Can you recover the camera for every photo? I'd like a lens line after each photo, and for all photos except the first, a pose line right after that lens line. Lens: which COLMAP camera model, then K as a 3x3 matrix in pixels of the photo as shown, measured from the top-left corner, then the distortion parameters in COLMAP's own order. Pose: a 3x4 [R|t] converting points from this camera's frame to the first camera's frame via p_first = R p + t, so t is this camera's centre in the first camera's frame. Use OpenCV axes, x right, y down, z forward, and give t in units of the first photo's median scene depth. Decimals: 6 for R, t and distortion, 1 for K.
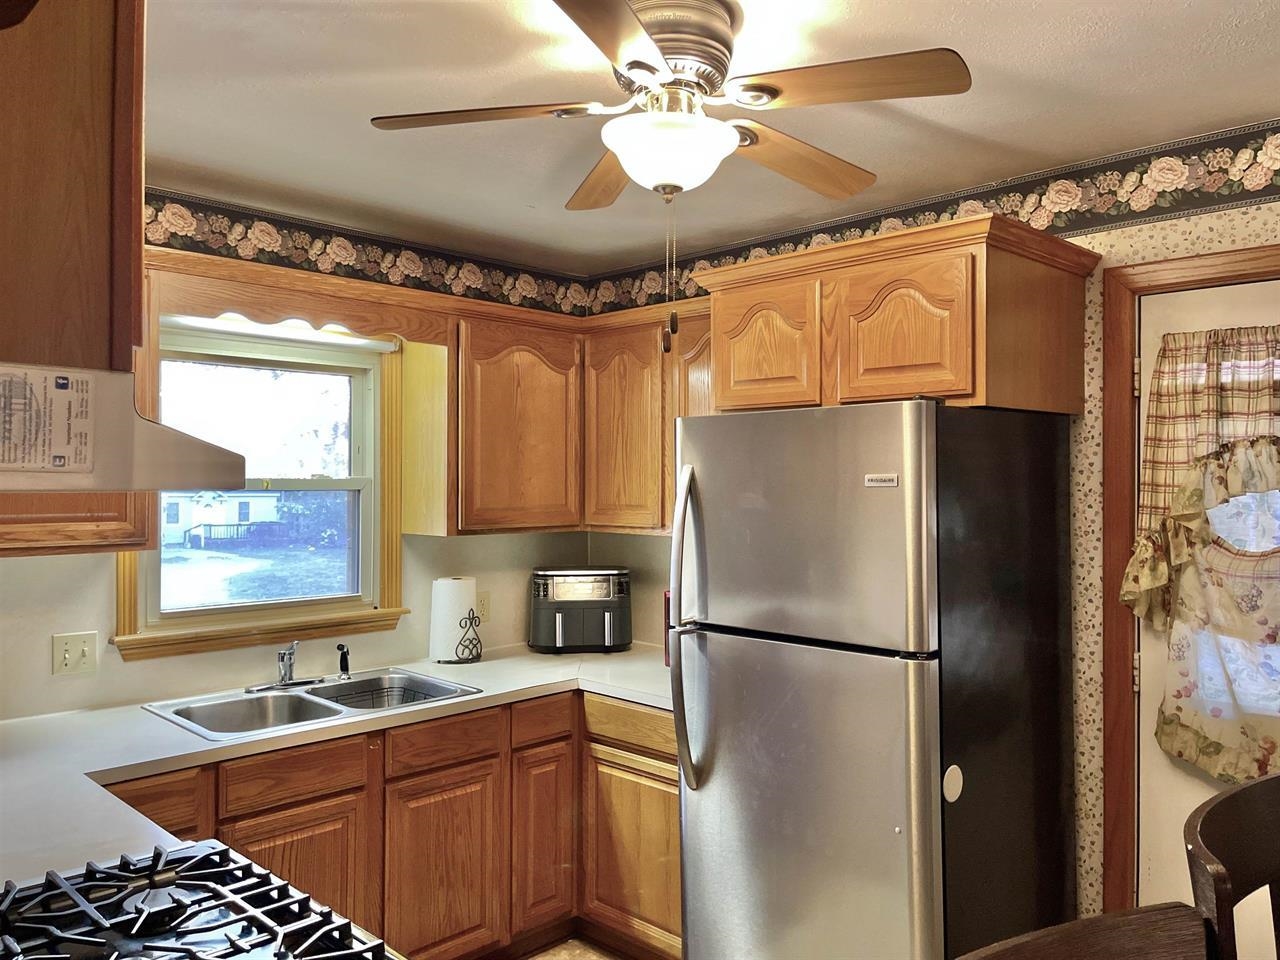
lens RADIAL K [[967.5, 0, 644.4], [0, 967.5, 476.5], [0, 0, 1]] dist [0.021523, -0.021313]
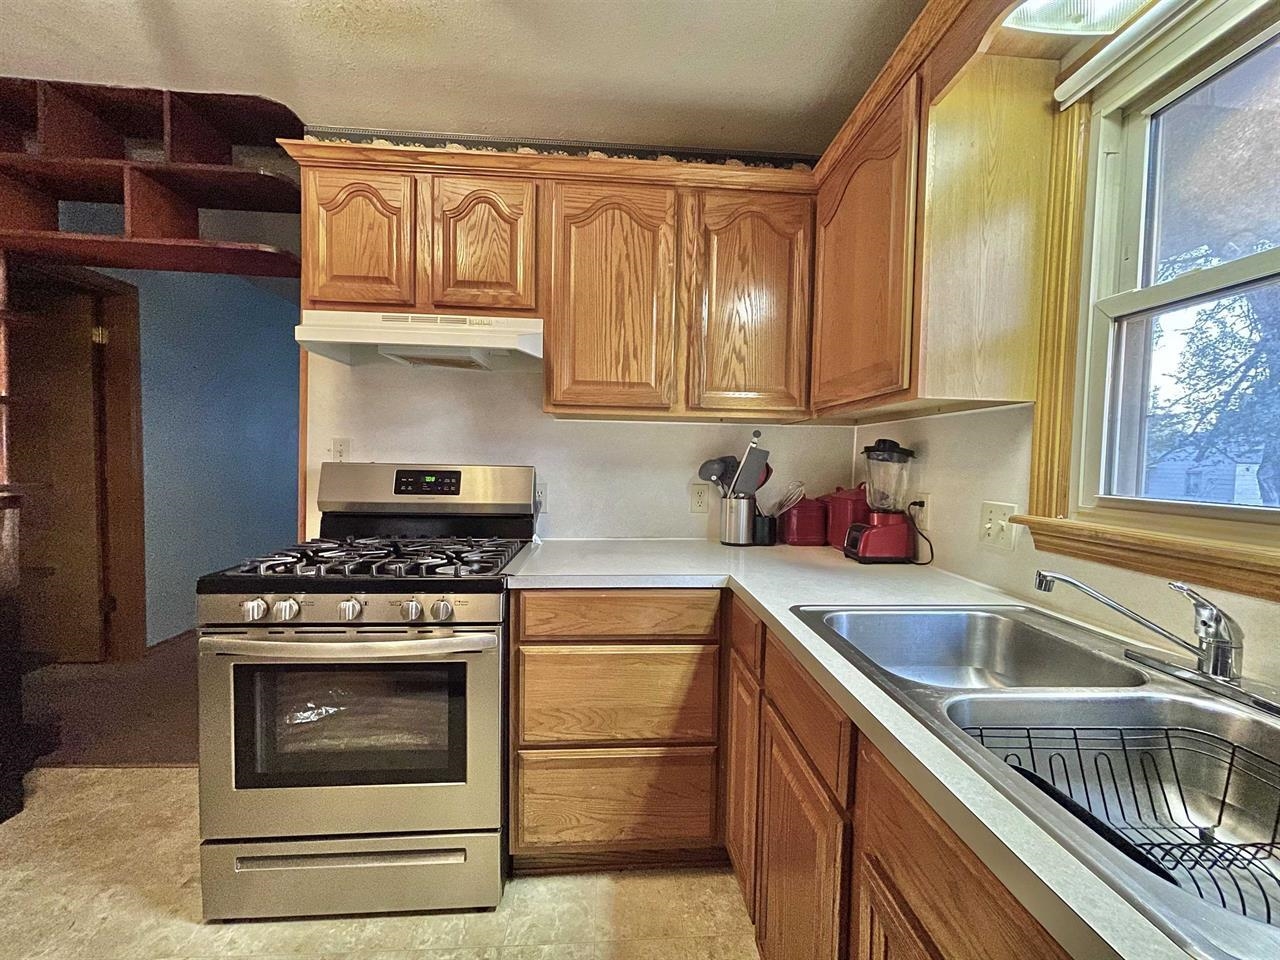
lens RADIAL K [[516.5, 0, 644.8], [0, 516.5, 477.2], [0, 0, 1]] dist [0.002041, -0.001246]
pose [[-0.667346, 0.000939, -0.744748, -0.007170], [-0.027006, 0.999311, 0.025458, 0.120097], [0.744258, 0.037102, -0.666861, 0.963739]]
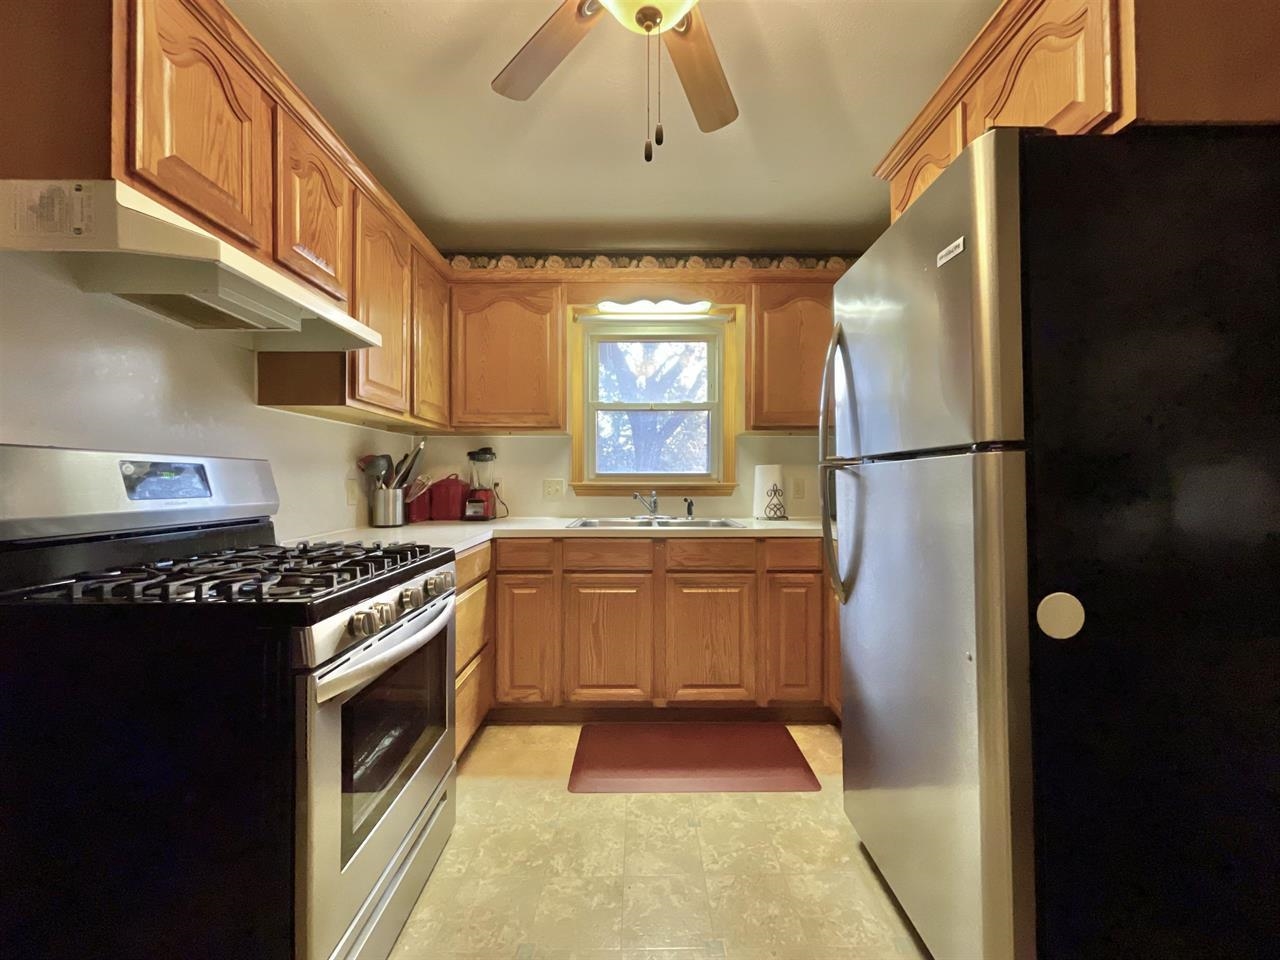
lens RADIAL K [[516.5, 0, 640.7], [0, 516.5, 478.3], [0, 0, 1]] dist [0.002041, -0.001246]
pose [[0.705480, -0.006583, -0.708699, 0.268121], [0.006562, 0.999975, -0.002757, 0.147339], [0.708700, -0.002706, 0.705505, 0.337533]]
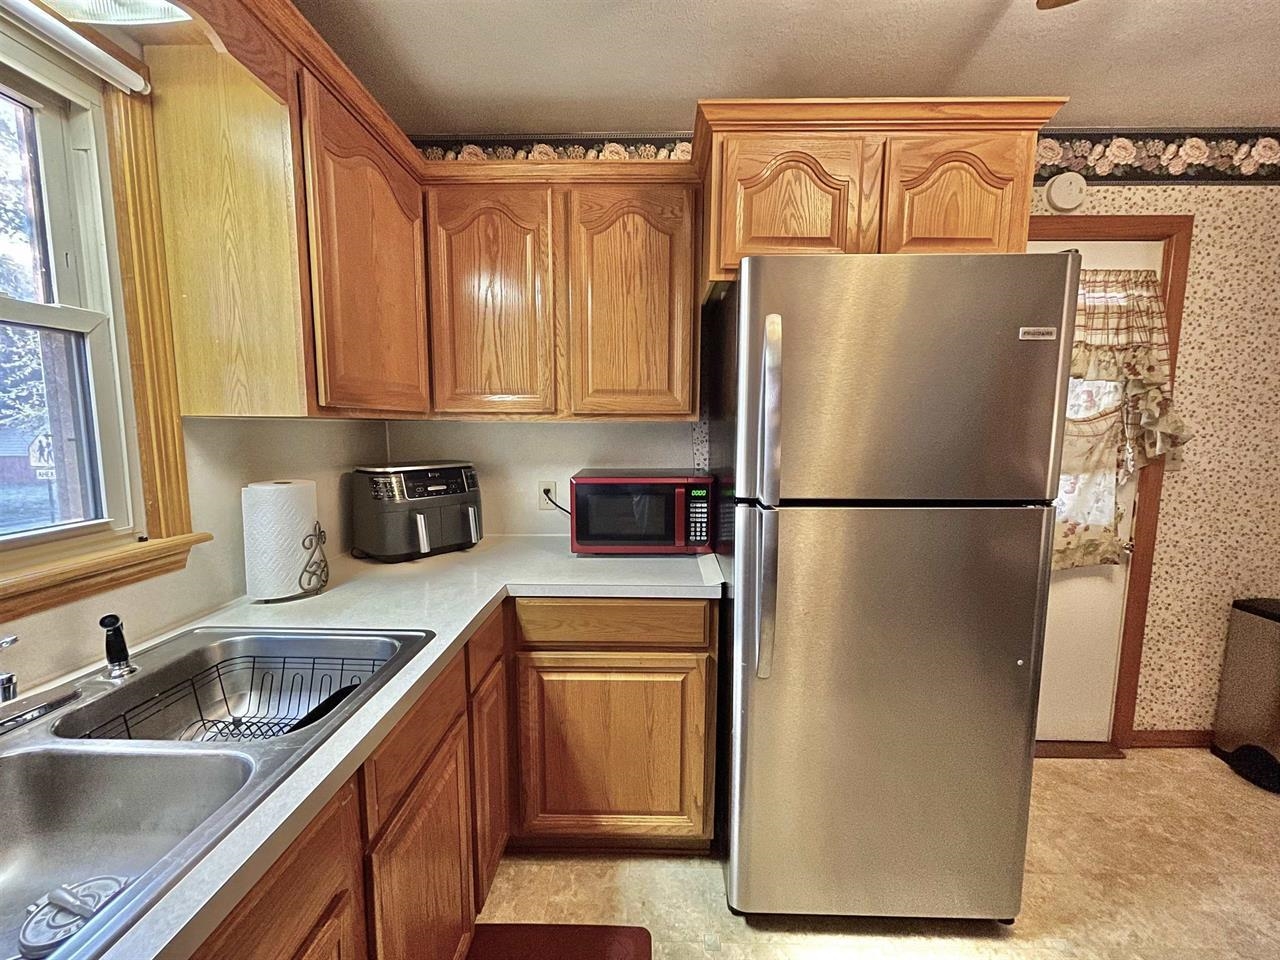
lens RADIAL K [[516.5, 0, 648.8], [0, 516.5, 481.5], [0, 0, 1]] dist [0.002041, -0.001246]
pose [[0.721978, -0.073277, 0.688025, -0.301166], [-0.006806, 0.993576, 0.112961, 0.069681], [-0.691883, -0.086238, 0.716841, 0.628436]]
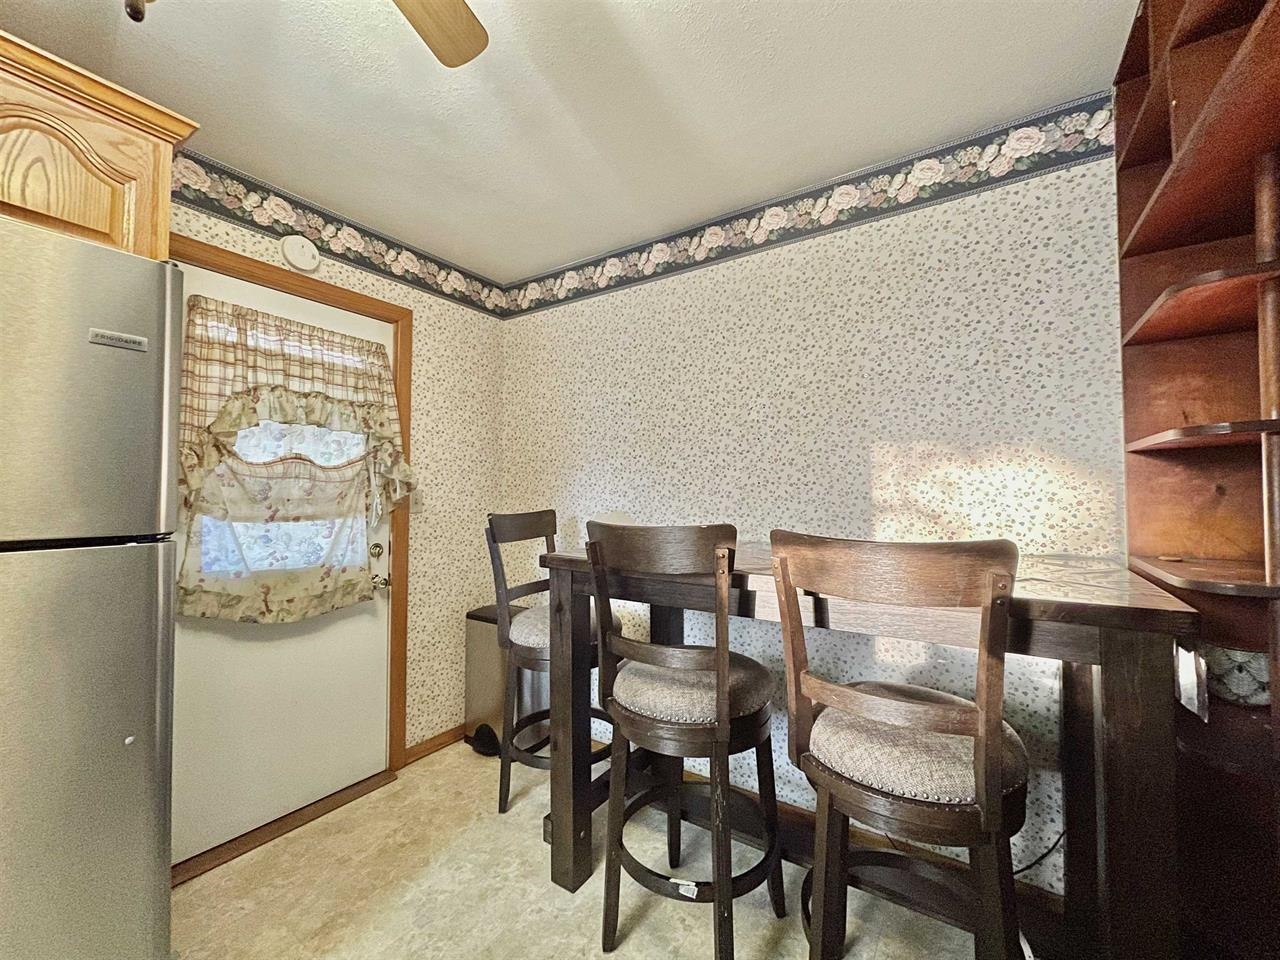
lens RADIAL K [[516.5, 0, 643.2], [0, 516.5, 483.1], [0, 0, 1]] dist [0.002041, -0.001246]
pose [[-0.183244, 0.026467, 0.982711, -0.205864], [-0.003481, 0.999614, -0.027572, 0.101509], [-0.983061, -0.008473, -0.183081, 0.440553]]
